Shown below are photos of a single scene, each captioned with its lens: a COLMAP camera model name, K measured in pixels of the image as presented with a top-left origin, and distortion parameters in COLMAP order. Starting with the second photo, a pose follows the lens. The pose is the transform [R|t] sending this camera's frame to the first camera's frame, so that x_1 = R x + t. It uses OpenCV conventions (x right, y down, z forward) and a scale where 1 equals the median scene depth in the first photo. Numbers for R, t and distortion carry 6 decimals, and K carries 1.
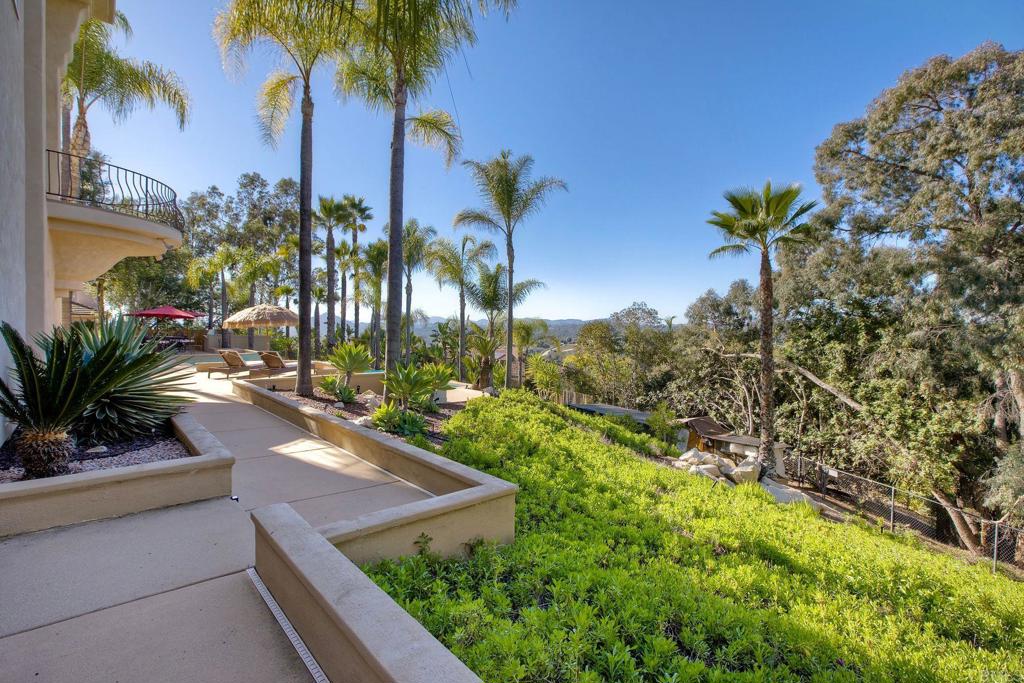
lens RADIAL K [[473.1, 0, 504.9], [0, 473.1, 334.8], [0, 0, 1]] dist [-0.004174, 0.000969]
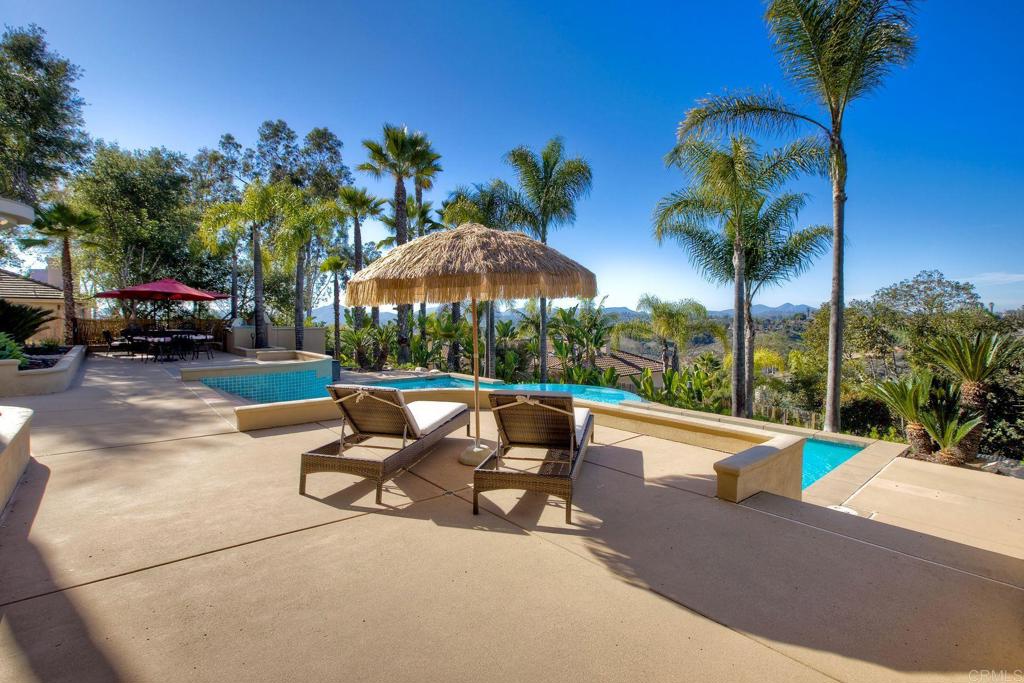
lens RADIAL K [[473.1, 0, 520.2], [0, 473.1, 336.5], [0, 0, 1]] dist [-0.004174, 0.000969]
pose [[0.999942, -0.003406, 0.010231, -0.176174], [0.003155, 0.999697, 0.024403, -0.000654], [-0.010311, -0.024370, 0.999650, 0.255236]]
